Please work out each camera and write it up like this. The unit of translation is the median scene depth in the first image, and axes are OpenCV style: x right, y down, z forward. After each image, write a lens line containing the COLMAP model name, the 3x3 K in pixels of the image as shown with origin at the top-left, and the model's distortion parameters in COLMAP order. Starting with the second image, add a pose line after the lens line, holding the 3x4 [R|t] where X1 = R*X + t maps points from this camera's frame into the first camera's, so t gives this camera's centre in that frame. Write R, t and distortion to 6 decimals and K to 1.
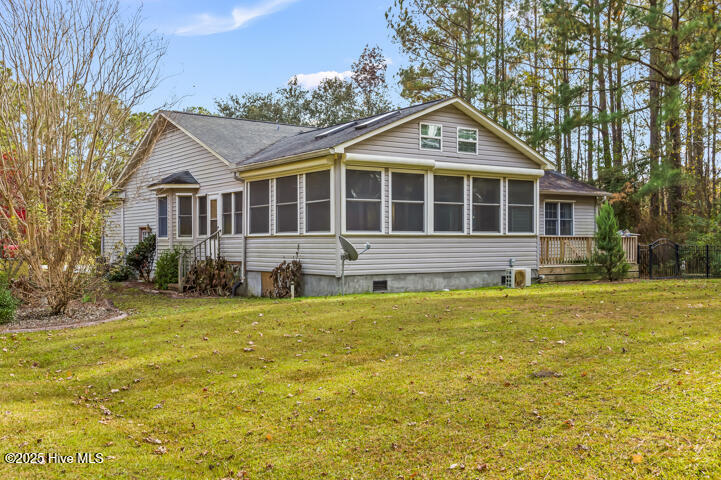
lens RADIAL K [[721.0, 0, 360.9], [0, 721.0, 237.1], [0, 0, 1]] dist [0.012326, 0.000000]
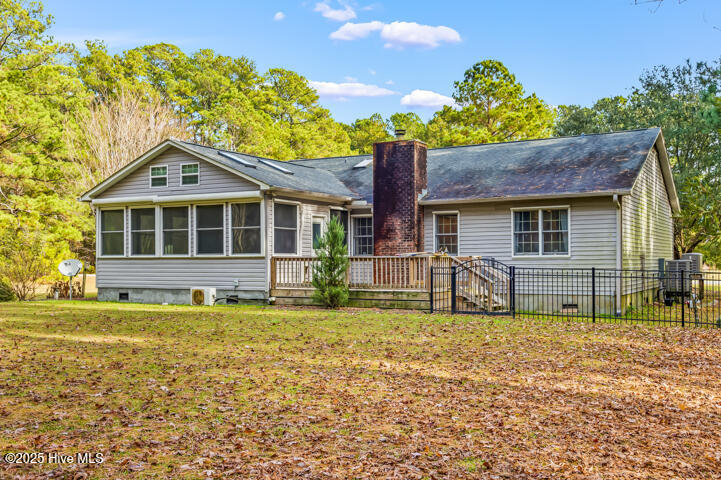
lens RADIAL K [[721.0, 0, 360.5], [0, 721.0, 245.8], [0, 0, 1]] dist [0.012326, 0.000000]
pose [[0.459286, -0.019539, -0.888074, 1.277487], [0.009928, 0.999809, -0.016863, 0.001298], [0.888233, -0.001071, 0.459392, 0.713477]]
